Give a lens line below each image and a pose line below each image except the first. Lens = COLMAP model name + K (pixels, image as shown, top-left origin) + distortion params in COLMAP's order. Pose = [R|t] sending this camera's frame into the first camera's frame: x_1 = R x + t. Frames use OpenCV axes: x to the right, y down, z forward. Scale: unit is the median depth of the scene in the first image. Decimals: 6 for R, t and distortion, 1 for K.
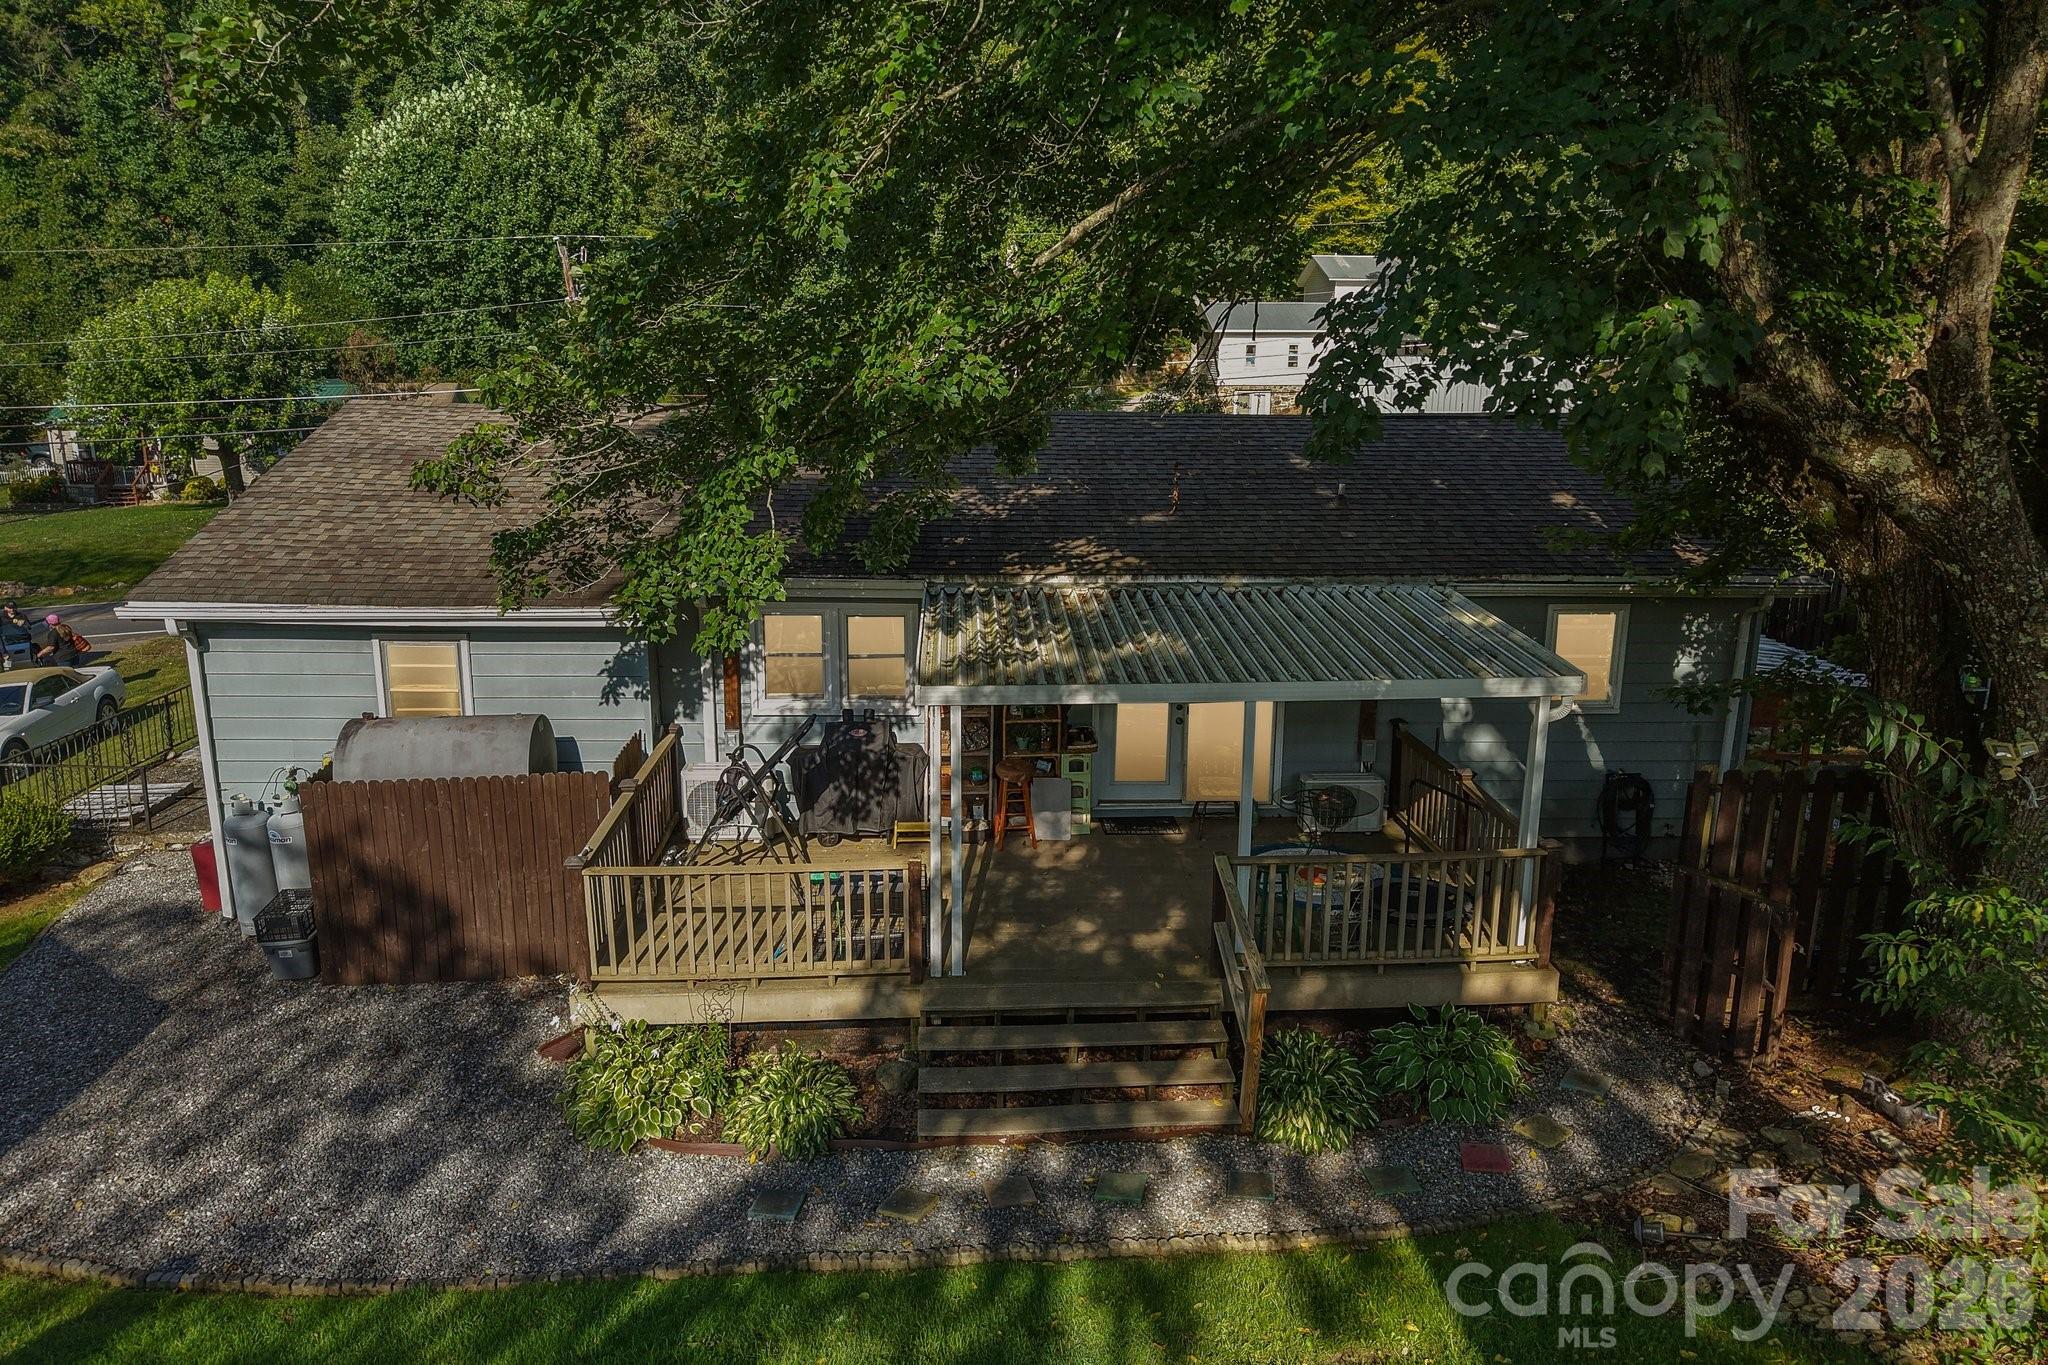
lens RADIAL K [[1357.6, 0, 1024.0], [0, 1357.6, 682.5], [0, 0, 1]] dist [0.005117, 0.001233]
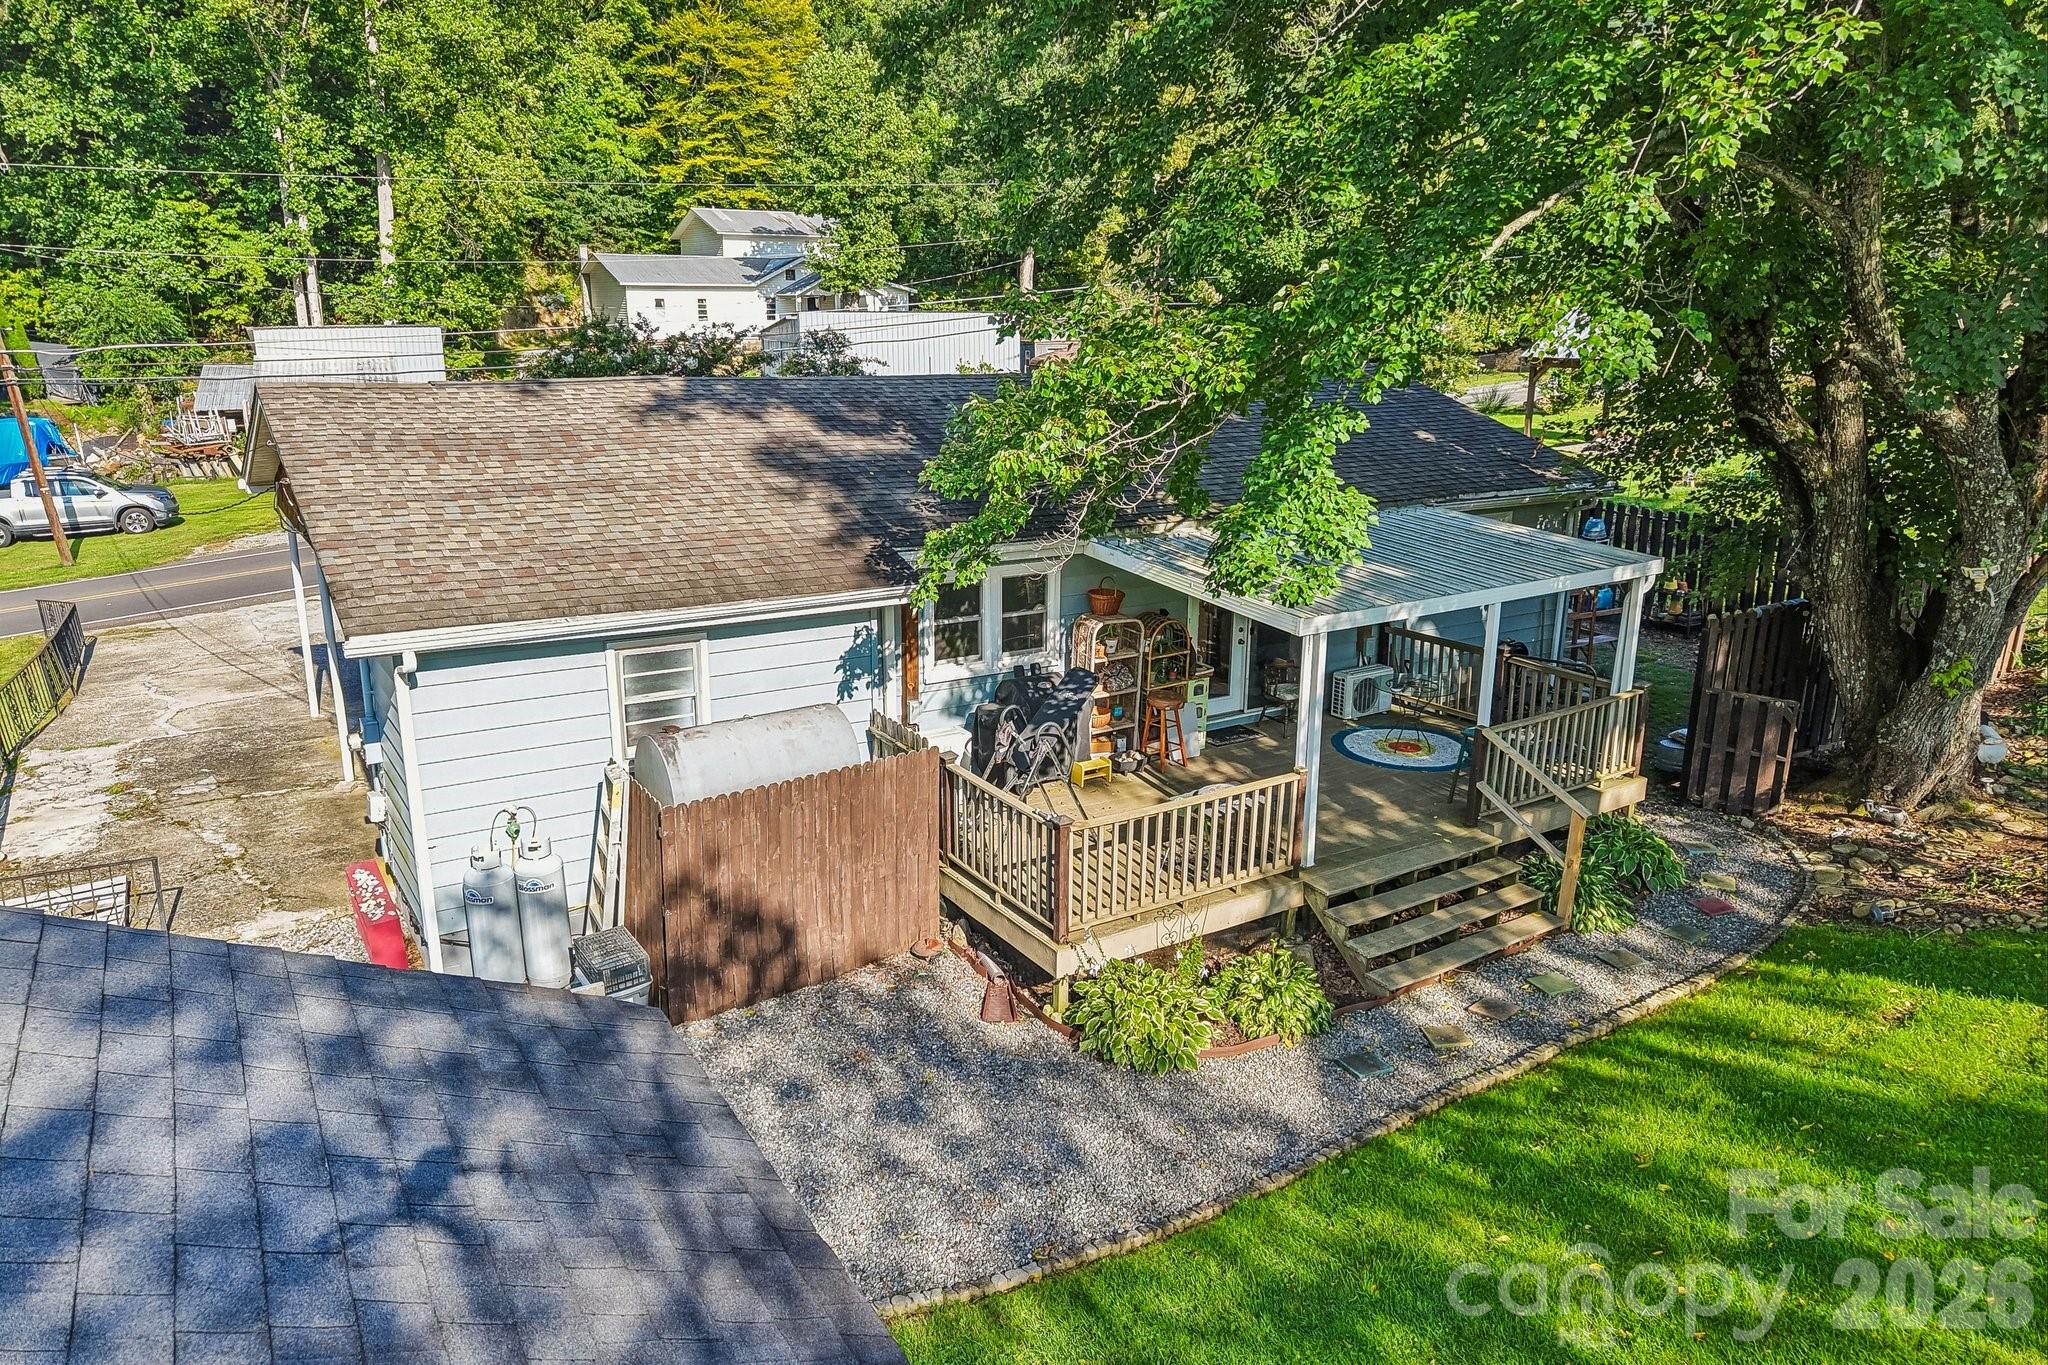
lens RADIAL K [[1365.8, 0, 1010.4], [0, 1365.8, 688.6], [0, 0, 1]] dist [0.059485, -0.061577]
pose [[0.856906, -0.134124, 0.497717, -0.904400], [0.117154, 0.990962, 0.065341, -0.045941], [-0.501982, 0.002318, 0.864875, 0.134479]]
